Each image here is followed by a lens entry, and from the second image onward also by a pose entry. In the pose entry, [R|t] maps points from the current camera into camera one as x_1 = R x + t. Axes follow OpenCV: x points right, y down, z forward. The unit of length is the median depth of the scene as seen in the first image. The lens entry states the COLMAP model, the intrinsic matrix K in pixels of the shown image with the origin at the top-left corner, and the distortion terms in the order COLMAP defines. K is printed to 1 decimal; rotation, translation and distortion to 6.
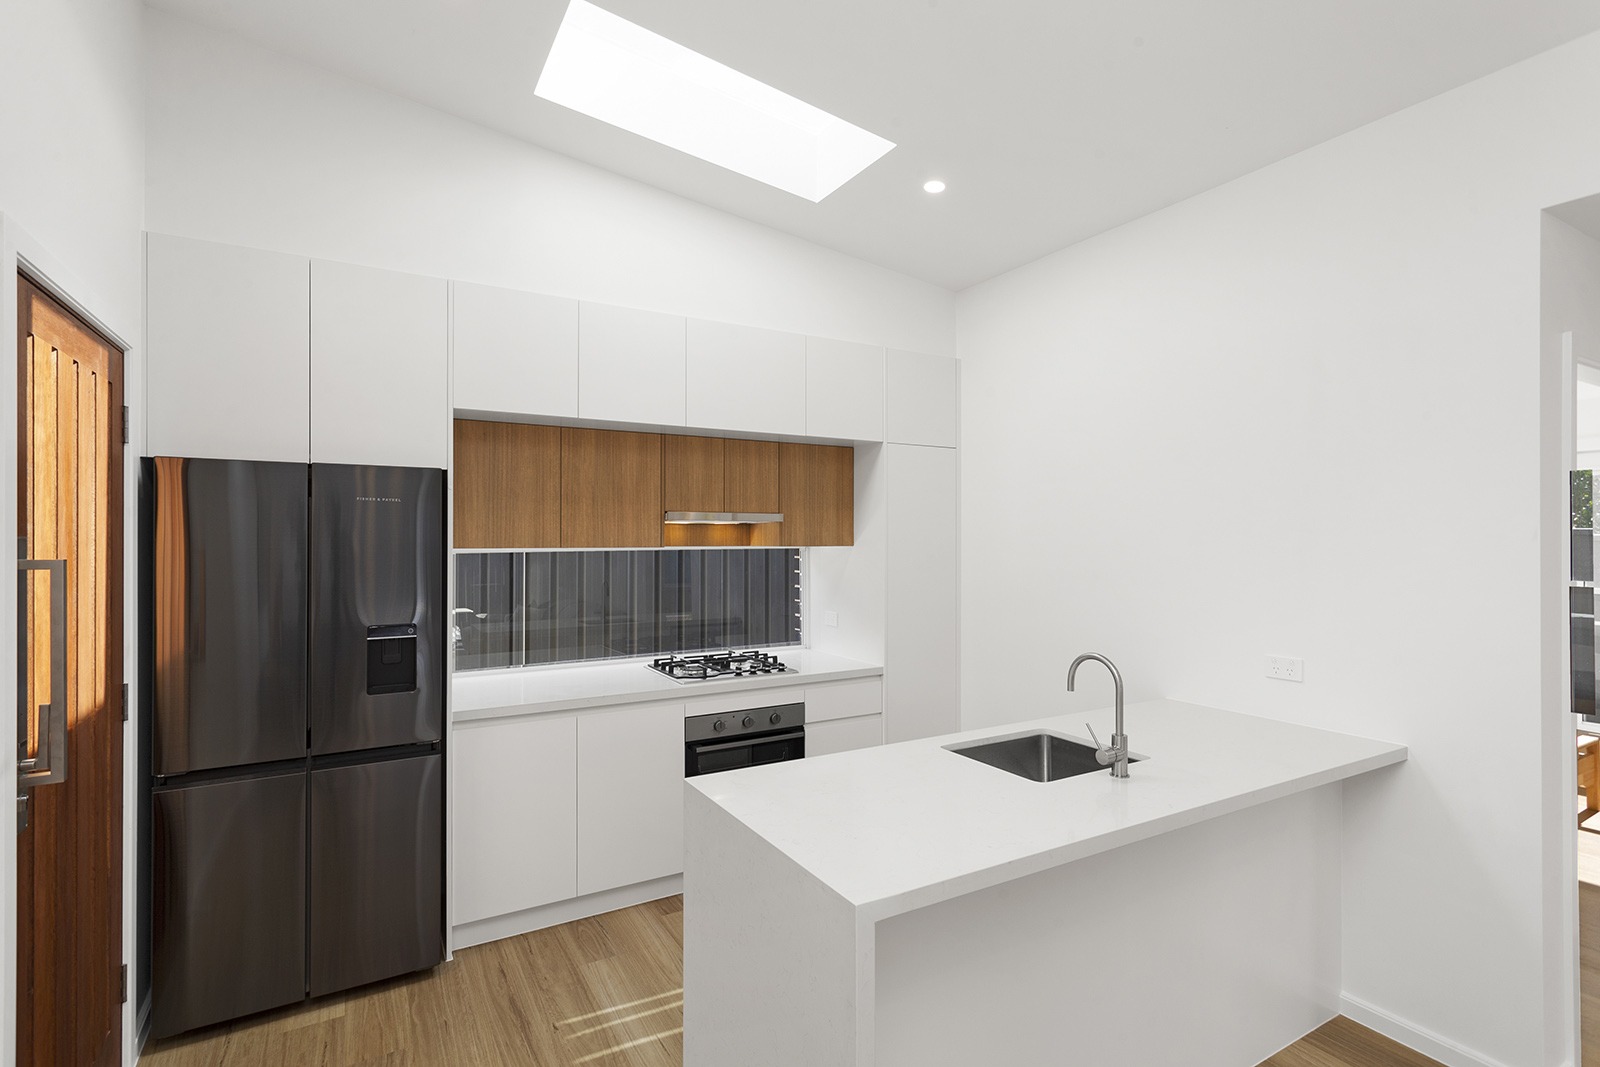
lens RADIAL K [[759.5, 0, 792.1], [0, 759.5, 538.1], [0, 0, 1]] dist [-0.001004, 0.000859]
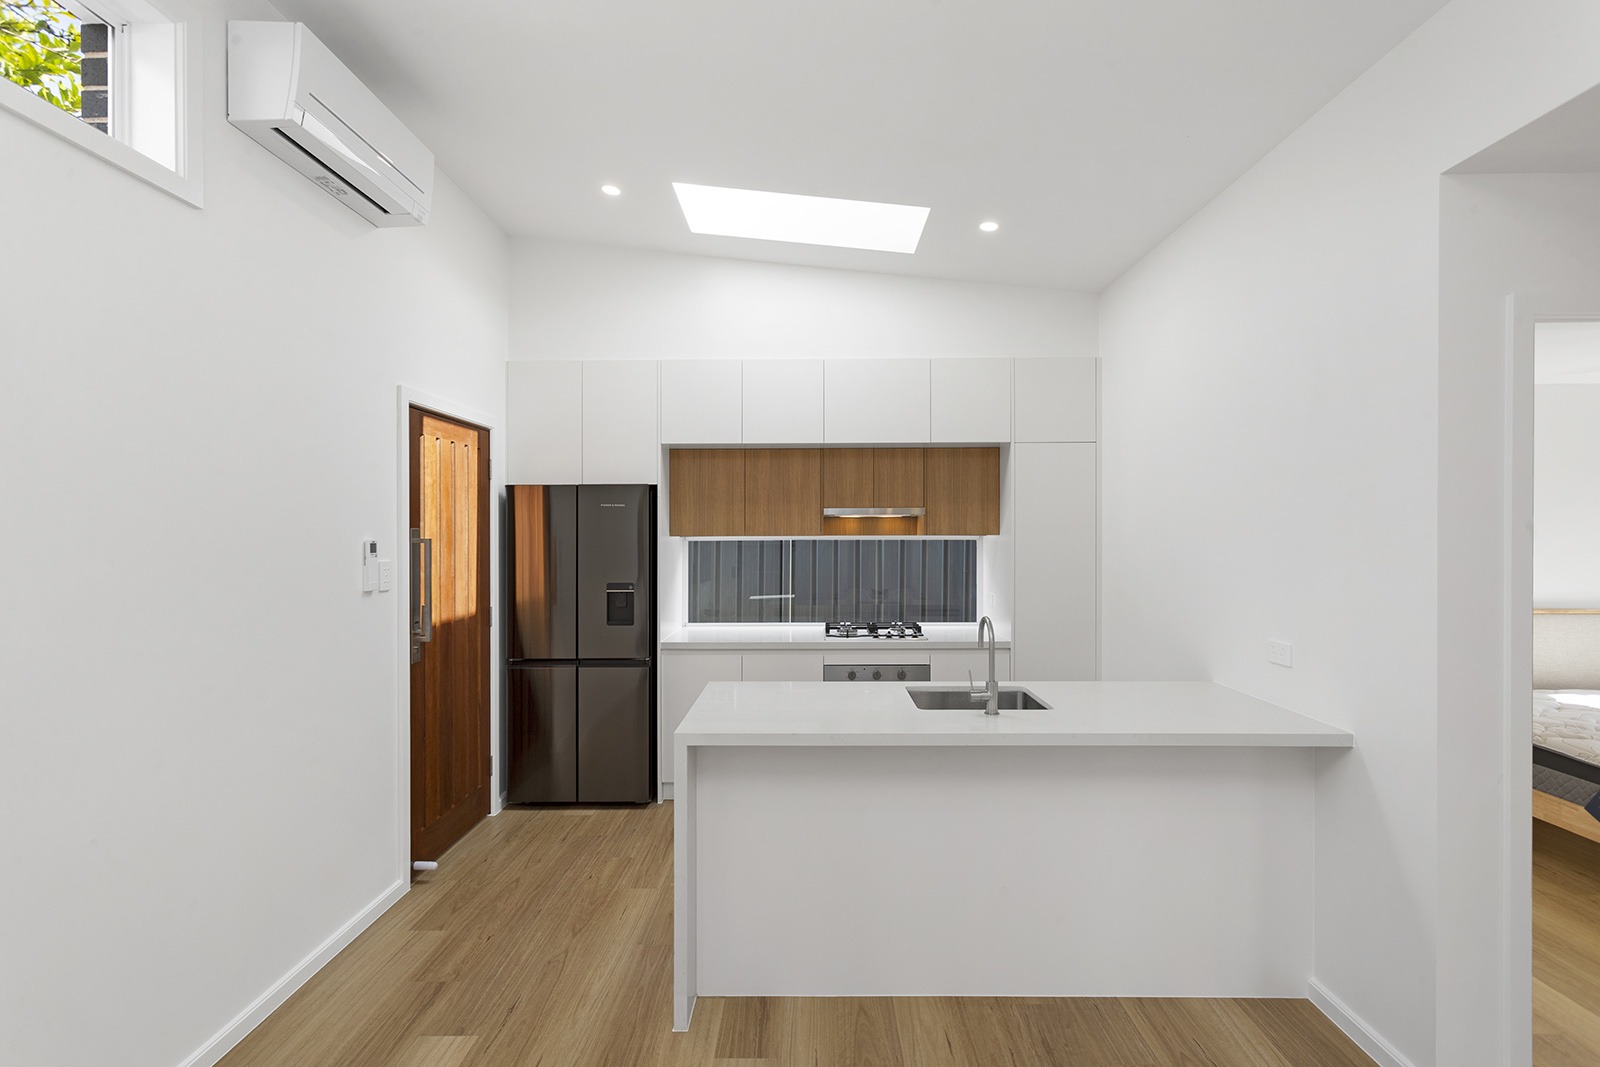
lens RADIAL K [[759.5, 0, 792.1], [0, 759.5, 538.1], [0, 0, 1]] dist [-0.001004, 0.000859]
pose [[0.856721, 0.000027, -0.515780, 0.479713], [0.003680, 0.999974, 0.006165, 0.008413], [0.515767, -0.007180, 0.856699, -0.147404]]
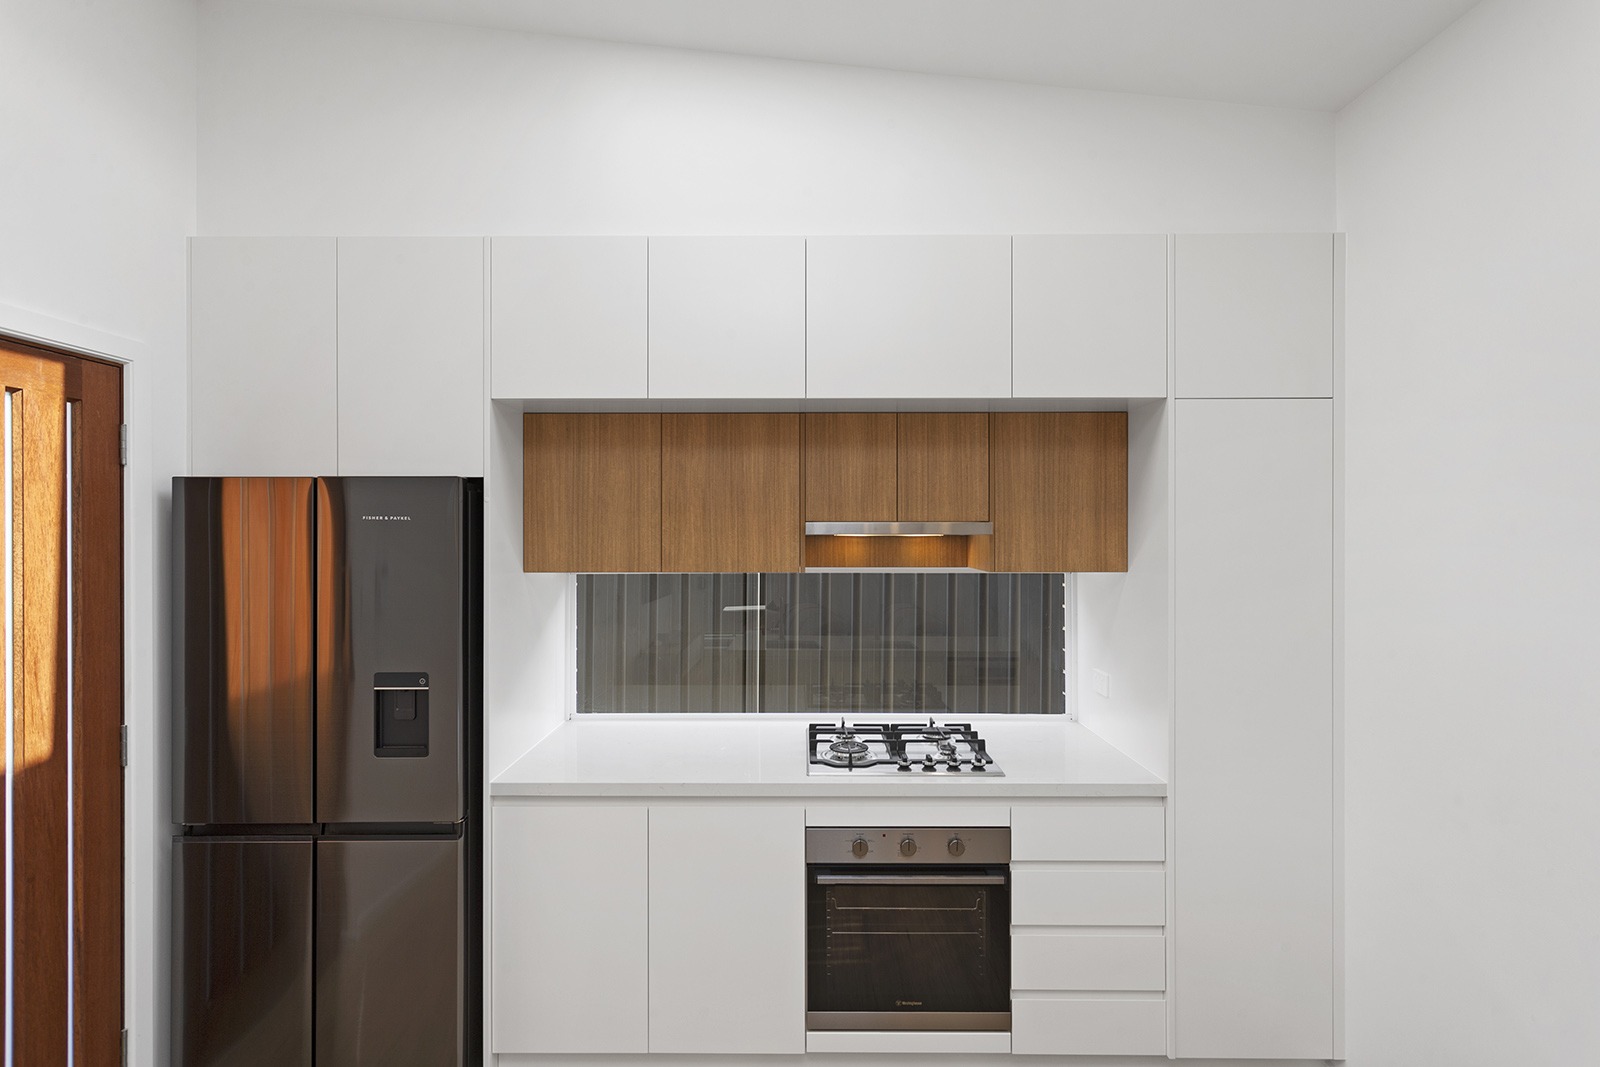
lens RADIAL K [[776.6, 0, 787.2], [0, 776.6, 532.0], [0, 0, 1]] dist [0.002916, 0.000363]
pose [[0.864354, -0.000552, -0.502883, 0.191121], [0.001682, 0.999997, 0.001794, -0.028444], [0.502880, -0.002396, 0.864353, 0.384975]]
